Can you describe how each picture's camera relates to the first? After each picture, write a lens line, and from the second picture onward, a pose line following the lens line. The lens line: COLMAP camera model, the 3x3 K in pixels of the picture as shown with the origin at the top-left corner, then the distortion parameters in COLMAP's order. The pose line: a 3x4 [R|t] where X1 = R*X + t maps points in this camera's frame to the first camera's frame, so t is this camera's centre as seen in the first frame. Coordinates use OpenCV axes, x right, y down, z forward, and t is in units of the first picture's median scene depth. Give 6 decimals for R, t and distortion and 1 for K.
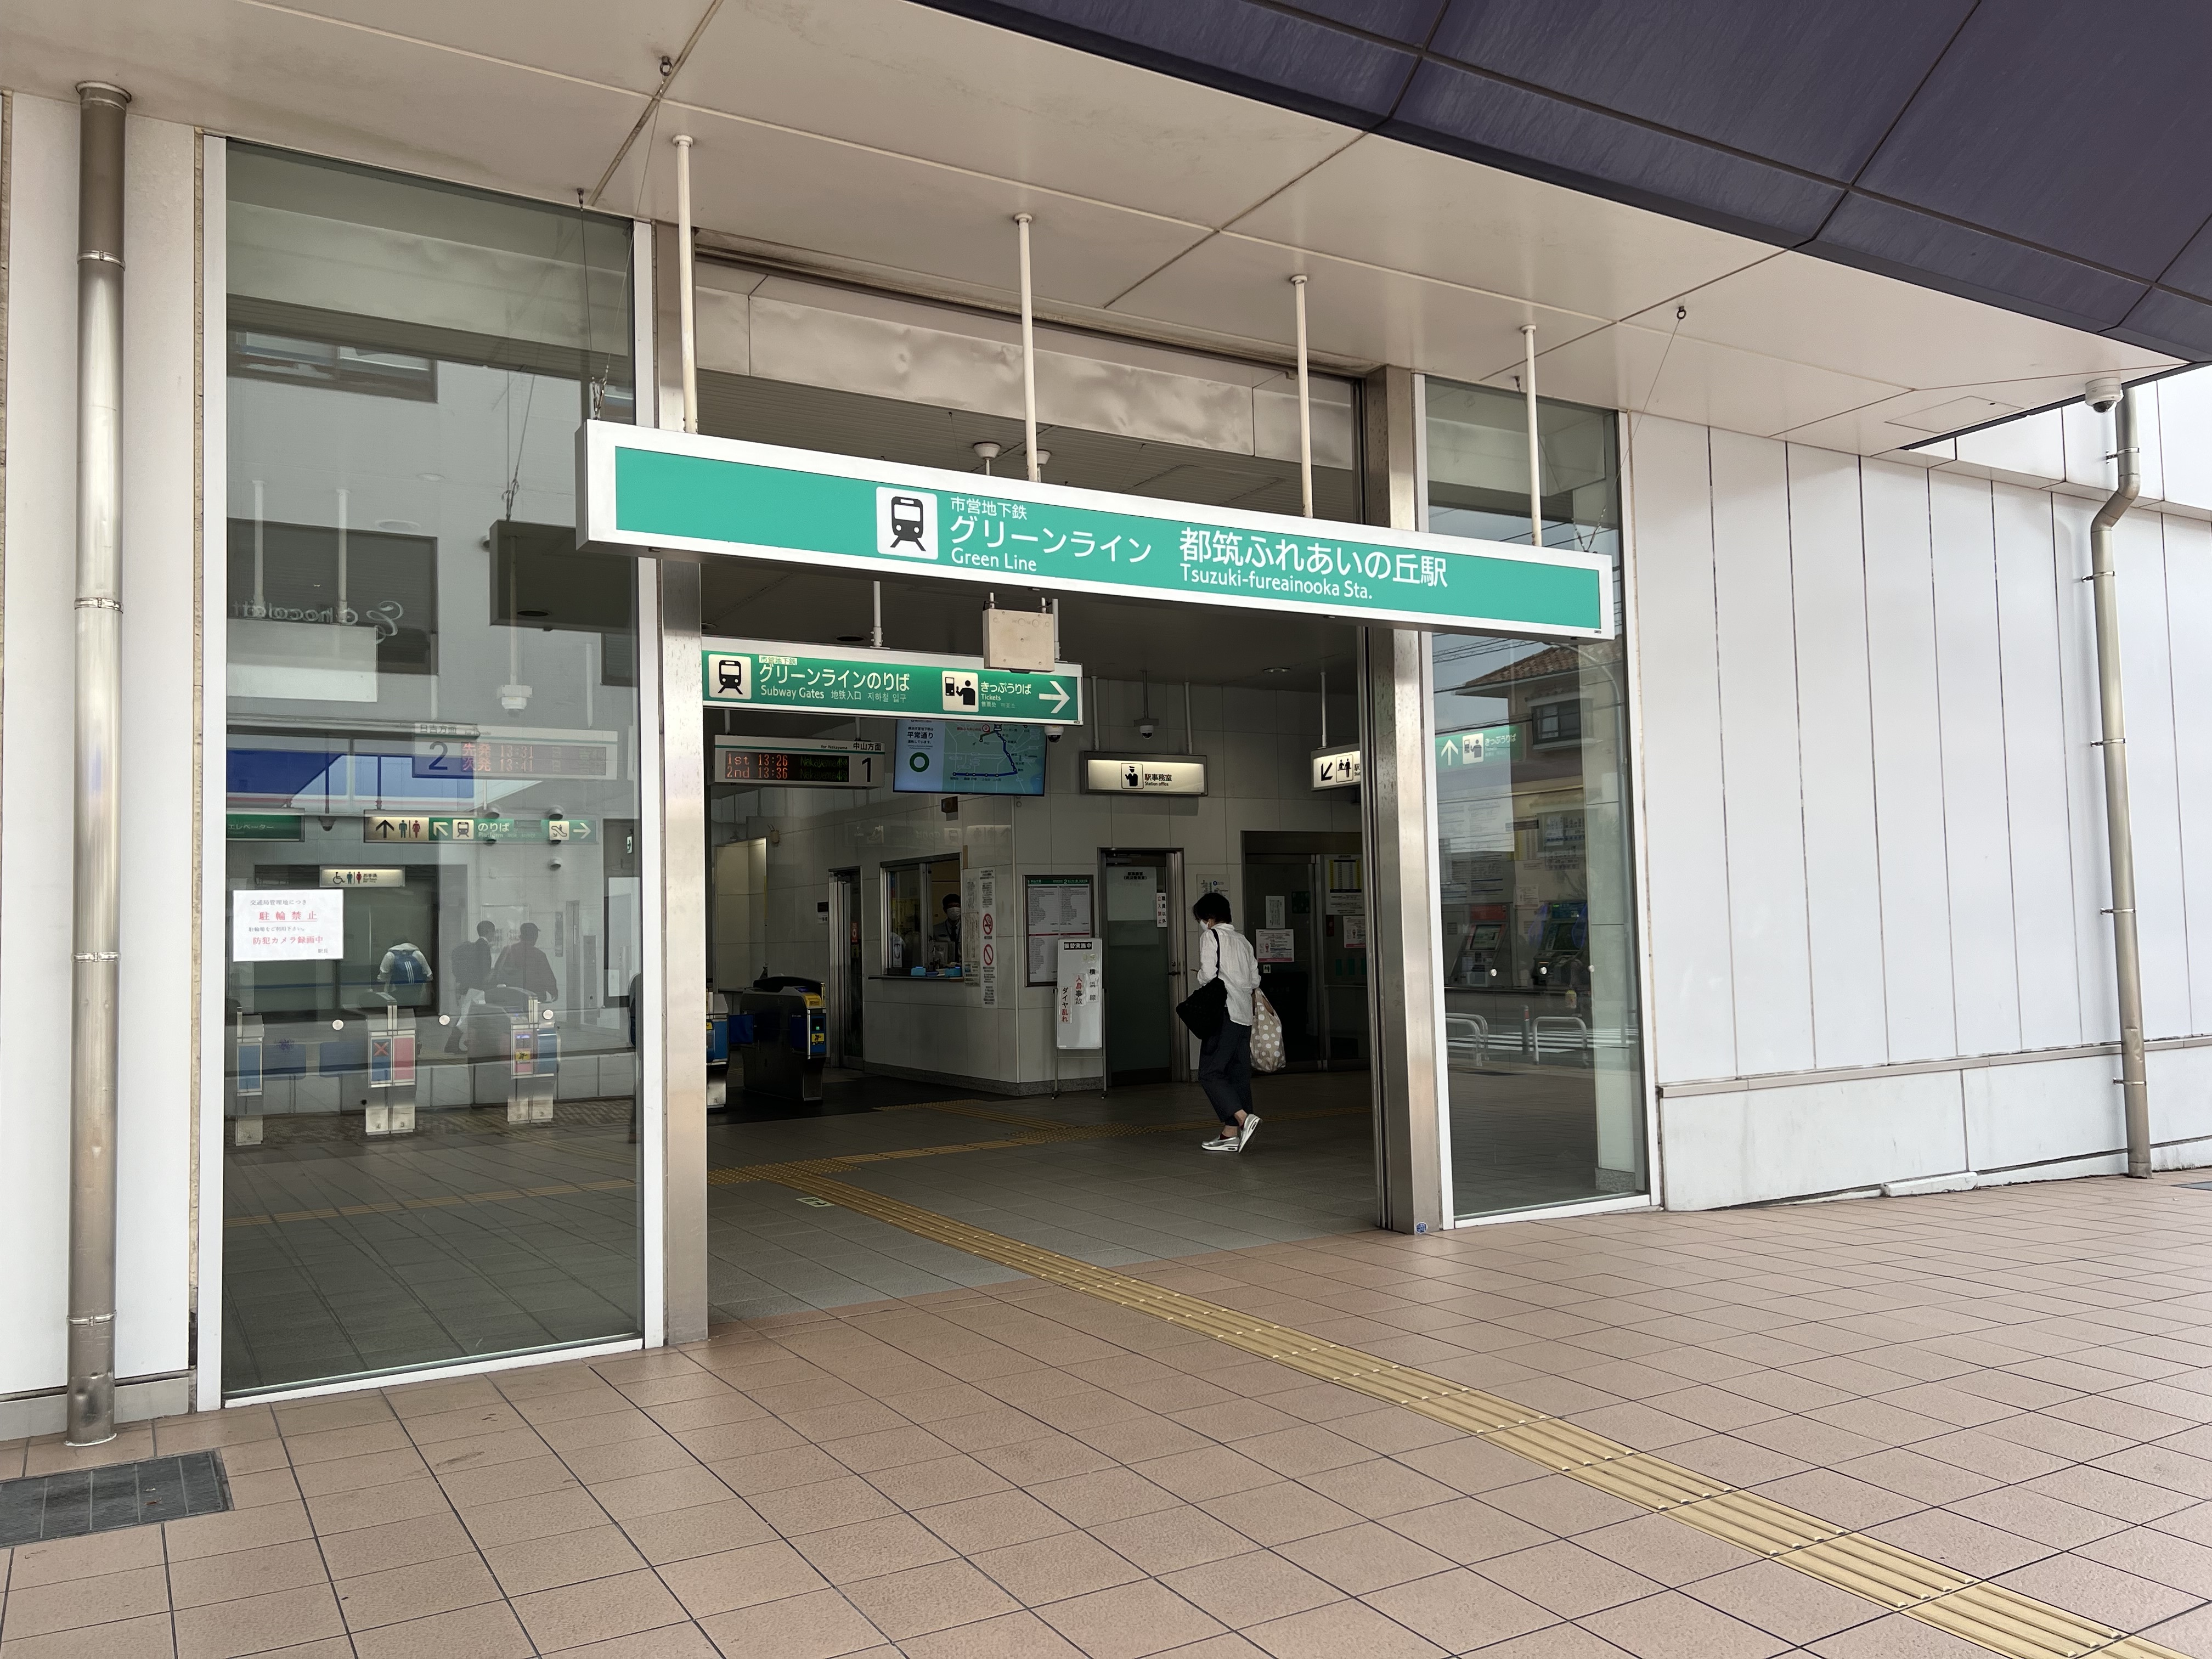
lens RADIAL K [[1671.4, 0, 1109.0], [0, 1671.4, 836.2], [0, 0, 1]] dist [0.065754, -0.064604]
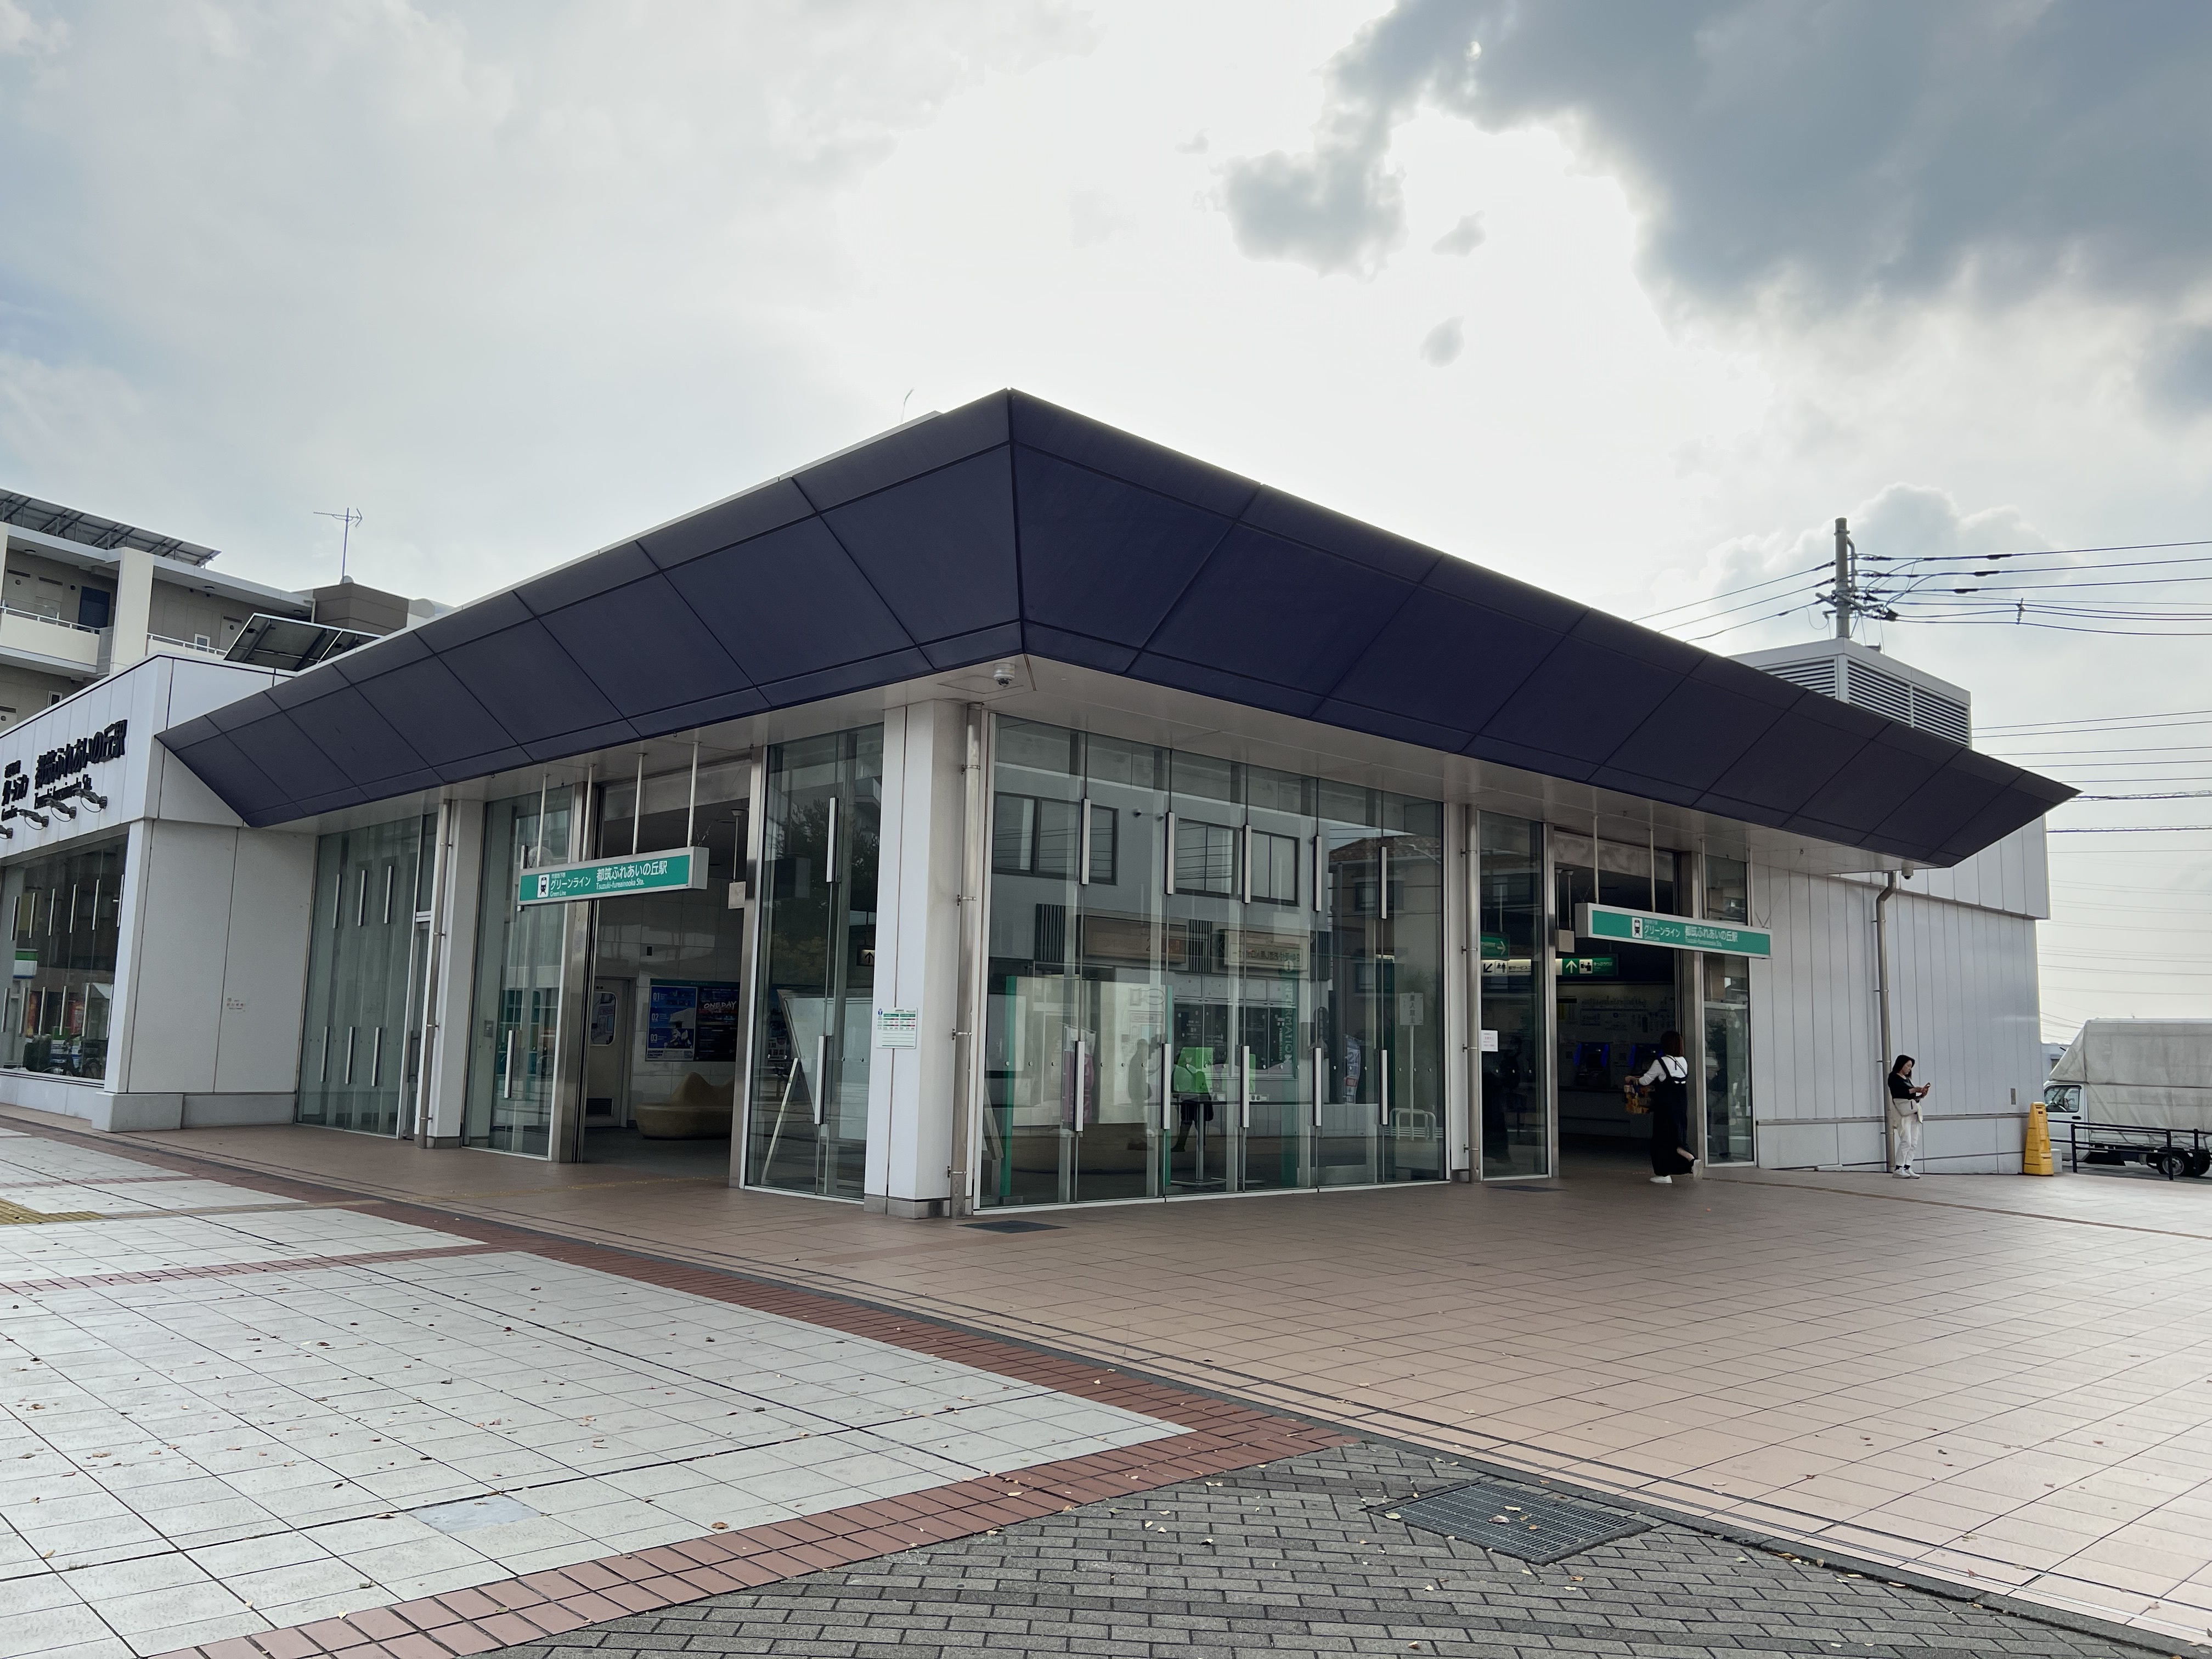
lens RADIAL K [[1671.4, 0, 1109.0], [0, 1671.4, 836.2], [0, 0, 1]] dist [0.065754, -0.064604]
pose [[0.970982, 0.074159, 0.227363, -1.289801], [-0.059377, 0.995694, -0.071190, -0.046882], [-0.231664, 0.055624, 0.971204, -1.350574]]
